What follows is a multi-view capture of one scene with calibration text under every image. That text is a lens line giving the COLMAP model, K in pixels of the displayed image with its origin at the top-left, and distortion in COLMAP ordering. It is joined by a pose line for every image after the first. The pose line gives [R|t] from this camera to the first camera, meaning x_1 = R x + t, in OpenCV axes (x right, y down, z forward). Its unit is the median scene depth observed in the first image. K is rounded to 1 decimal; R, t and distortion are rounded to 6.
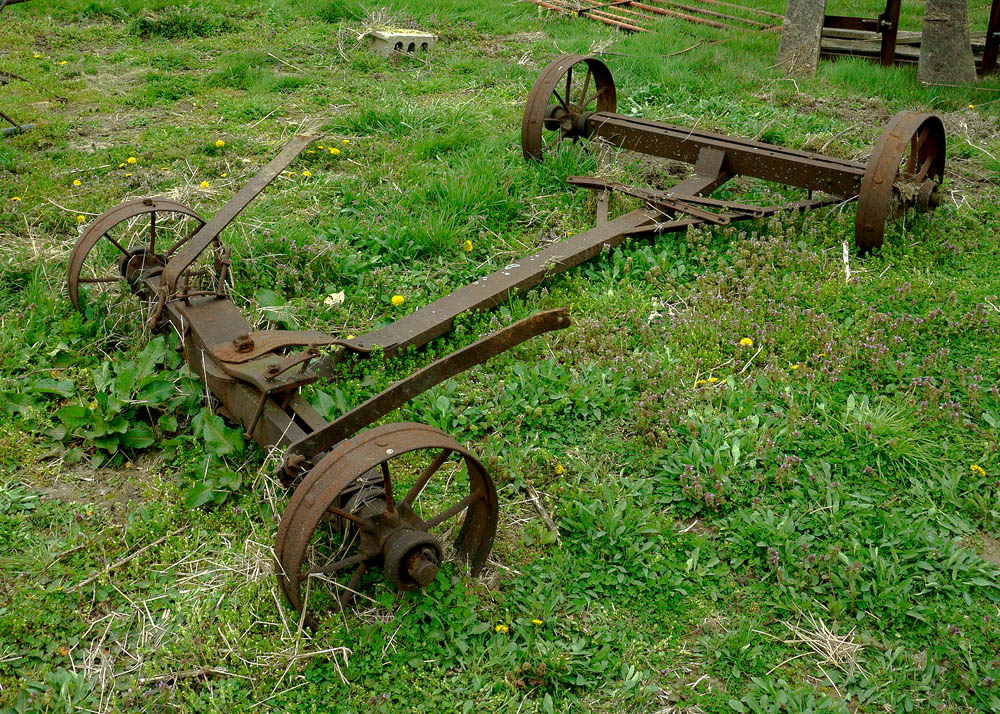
lens RADIAL K [[1190.8, 0, 483.7], [0, 1190.8, 291.9], [0, 0, 1]] dist [-0.040491, 0.000000]
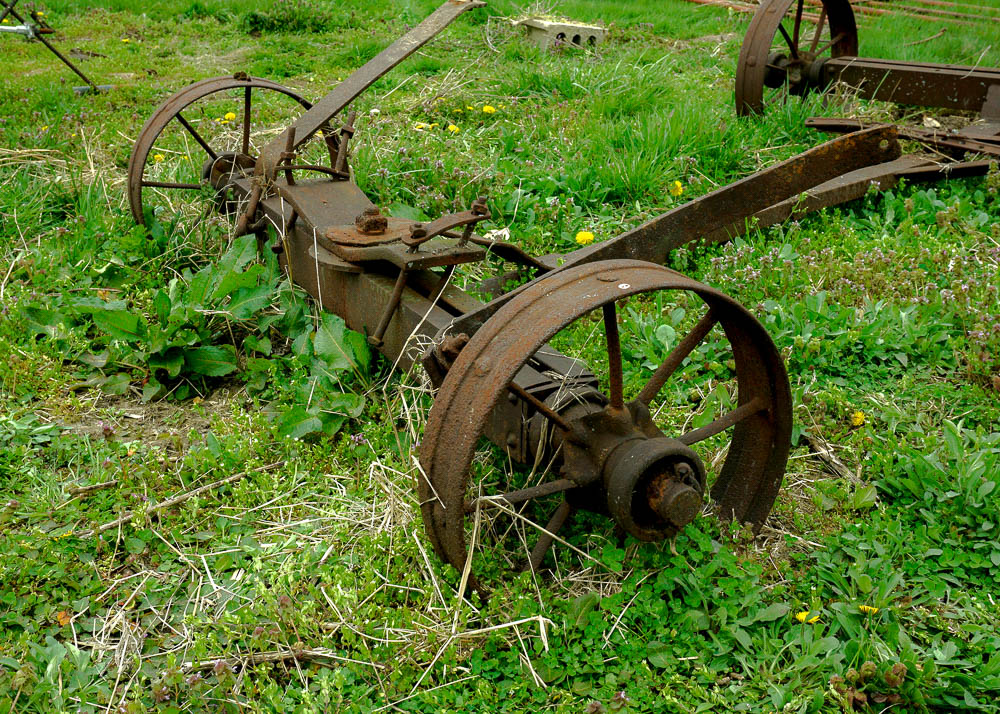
lens RADIAL K [[1403.3, 0, 495.8], [0, 1403.3, 361.3], [0, 0, 1]] dist [0.000485, 0.000000]
pose [[0.994133, 0.019792, -0.106336, -0.057284], [-0.020928, 0.999735, -0.009586, 0.150143], [0.106118, 0.011755, 0.994284, 0.272105]]
